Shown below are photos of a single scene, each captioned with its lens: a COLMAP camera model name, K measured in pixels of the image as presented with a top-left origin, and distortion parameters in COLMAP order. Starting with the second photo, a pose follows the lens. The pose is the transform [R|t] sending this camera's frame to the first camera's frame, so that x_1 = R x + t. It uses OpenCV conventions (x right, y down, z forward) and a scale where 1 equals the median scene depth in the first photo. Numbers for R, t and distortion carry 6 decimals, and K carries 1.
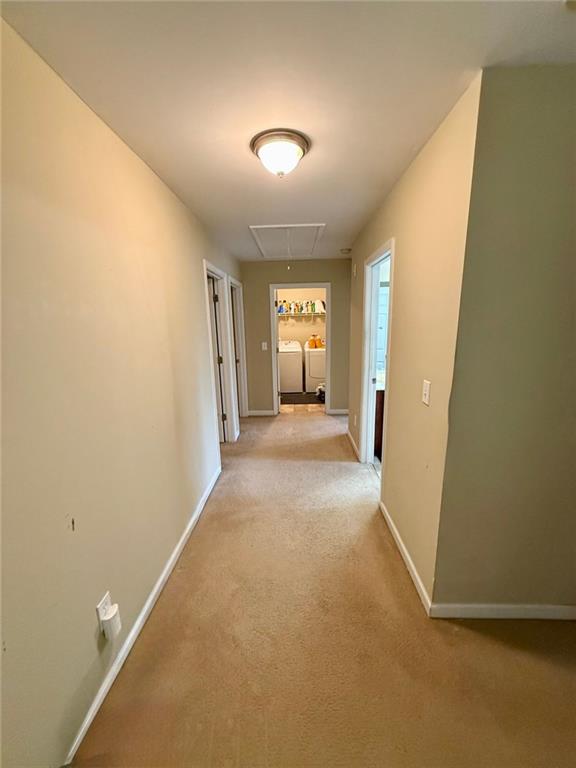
lens RADIAL K [[306.7, 0, 288.8], [0, 306.7, 382.5], [0, 0, 1]] dist [-0.000404, -0.000073]
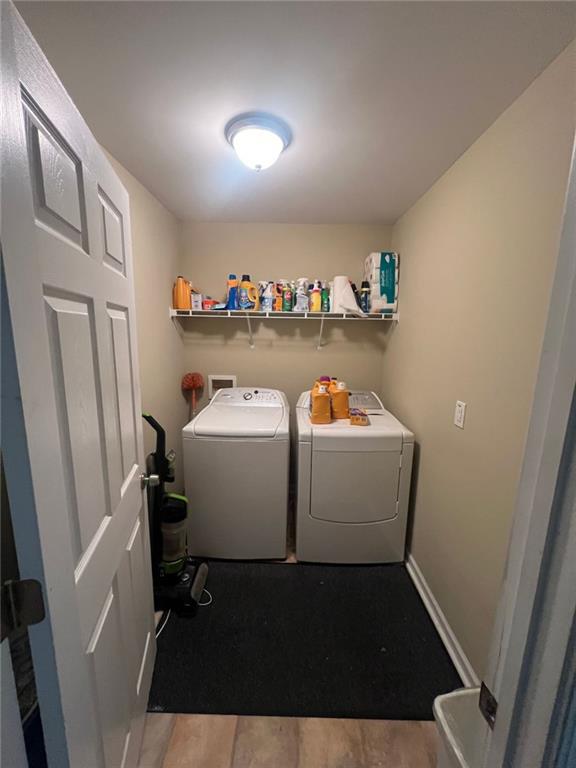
lens RADIAL K [[306.7, 0, 288.8], [0, 306.7, 382.5], [0, 0, 1]] dist [-0.000404, -0.000073]
pose [[0.994432, 0.041878, 0.096698, 0.006266], [-0.038130, 0.998461, -0.040282, -0.130059], [-0.098236, 0.036371, 0.994498, 0.646045]]
